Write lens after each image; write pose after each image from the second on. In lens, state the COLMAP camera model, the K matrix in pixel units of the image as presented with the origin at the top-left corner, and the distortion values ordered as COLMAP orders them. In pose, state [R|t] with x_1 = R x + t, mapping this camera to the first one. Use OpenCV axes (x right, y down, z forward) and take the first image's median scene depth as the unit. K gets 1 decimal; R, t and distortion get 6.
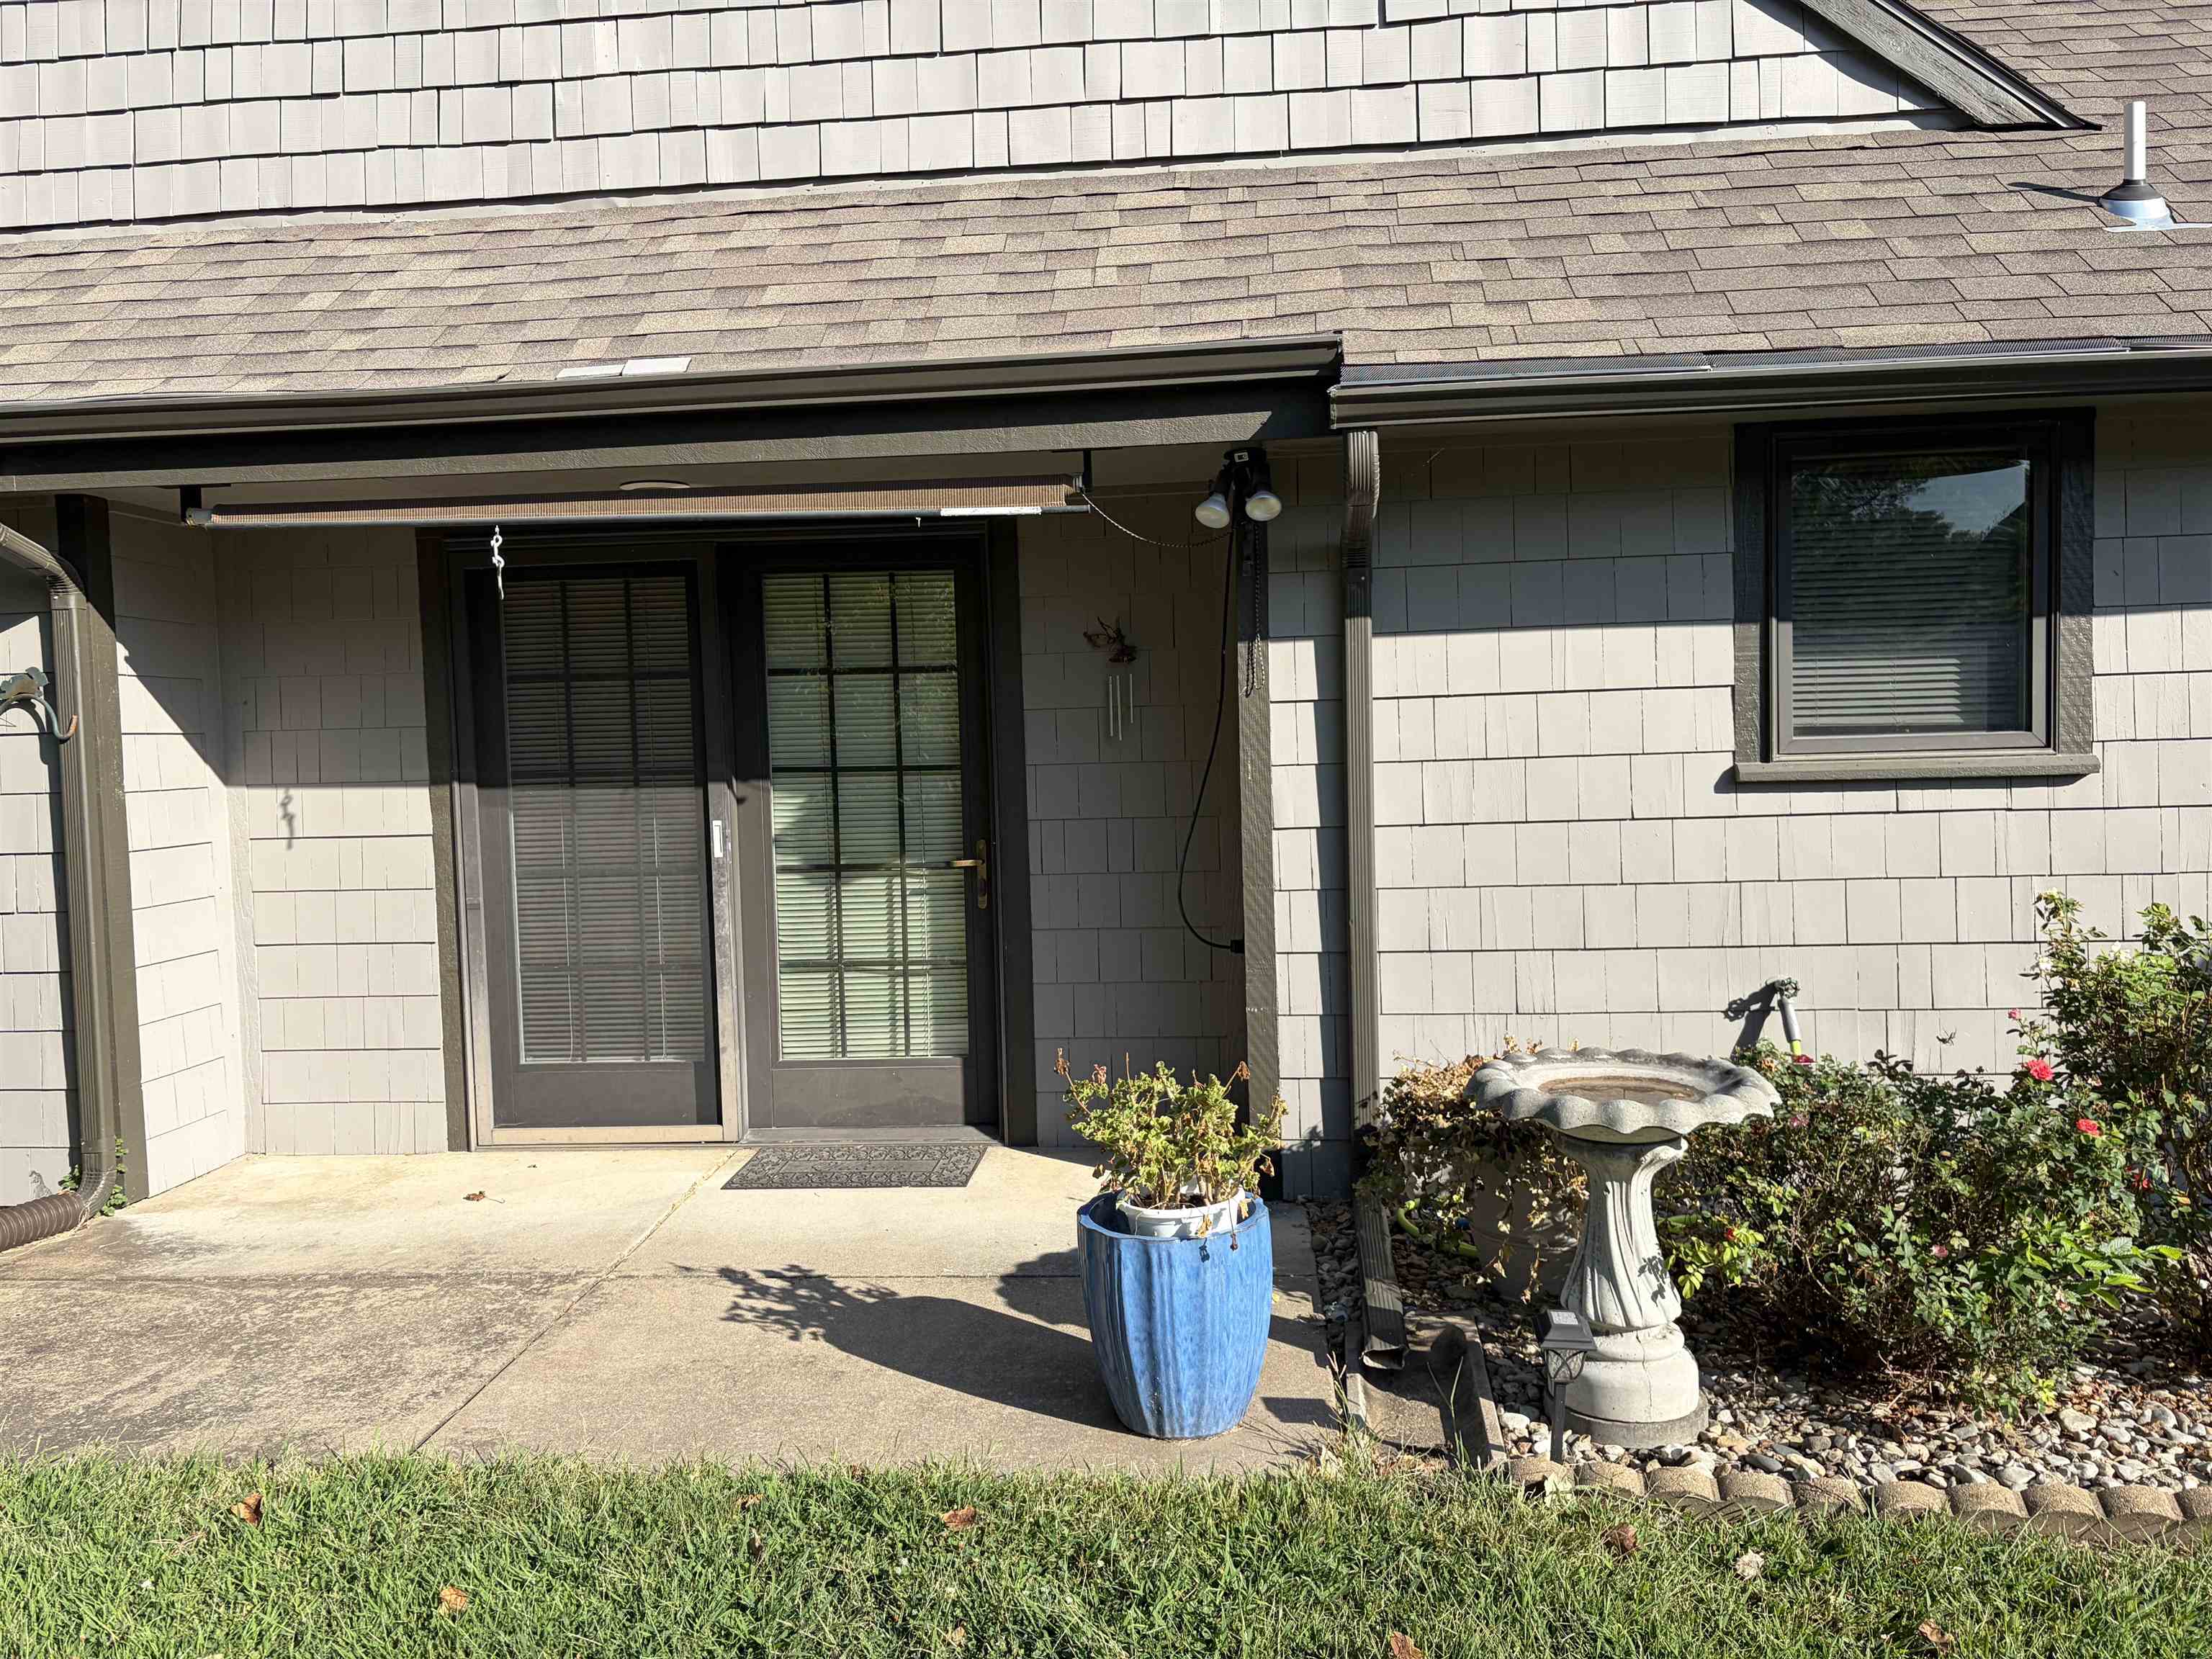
lens RADIAL K [[1653.0, 0, 1088.2], [0, 1653.0, 825.4], [0, 0, 1]] dist [0.036874, -0.047460]
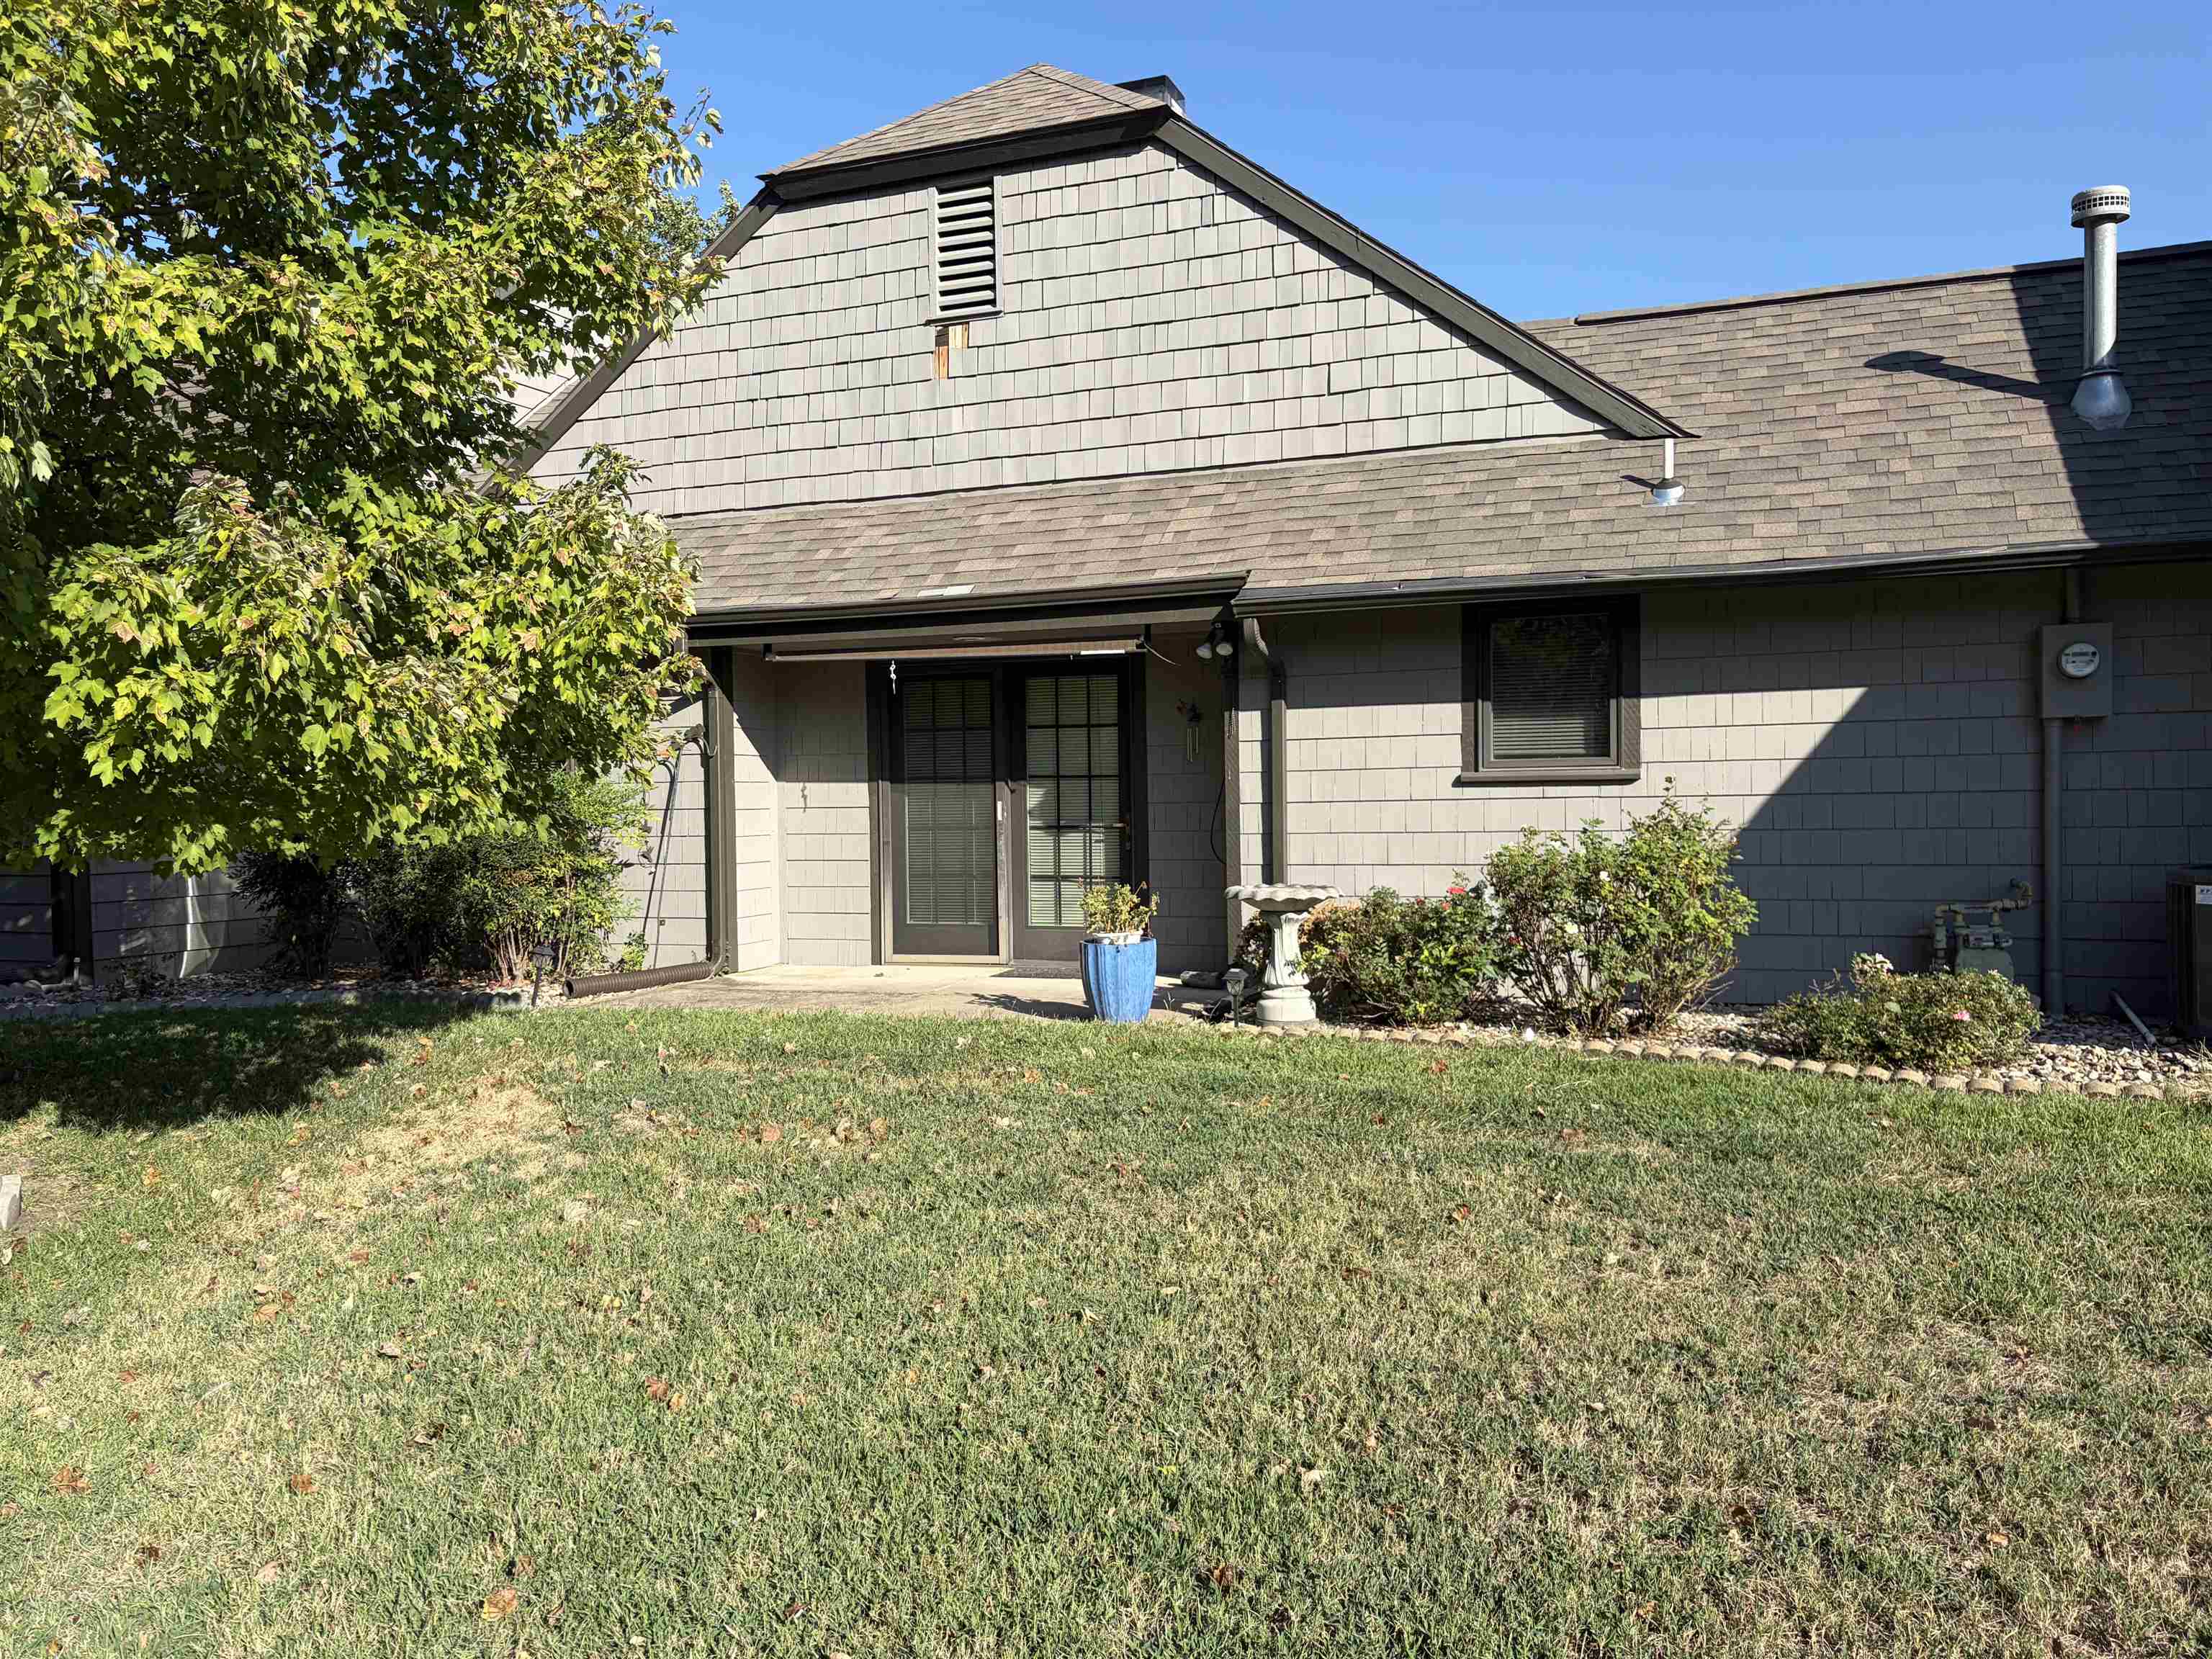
lens RADIAL K [[1653.0, 0, 1090.0], [0, 1653.0, 848.7], [0, 0, 1]] dist [0.036874, -0.047460]
pose [[0.960276, 0.022203, -0.278166, 0.477386], [-0.027875, 0.999476, -0.016451, 0.092149], [0.277655, 0.023552, 0.960392, -0.961812]]
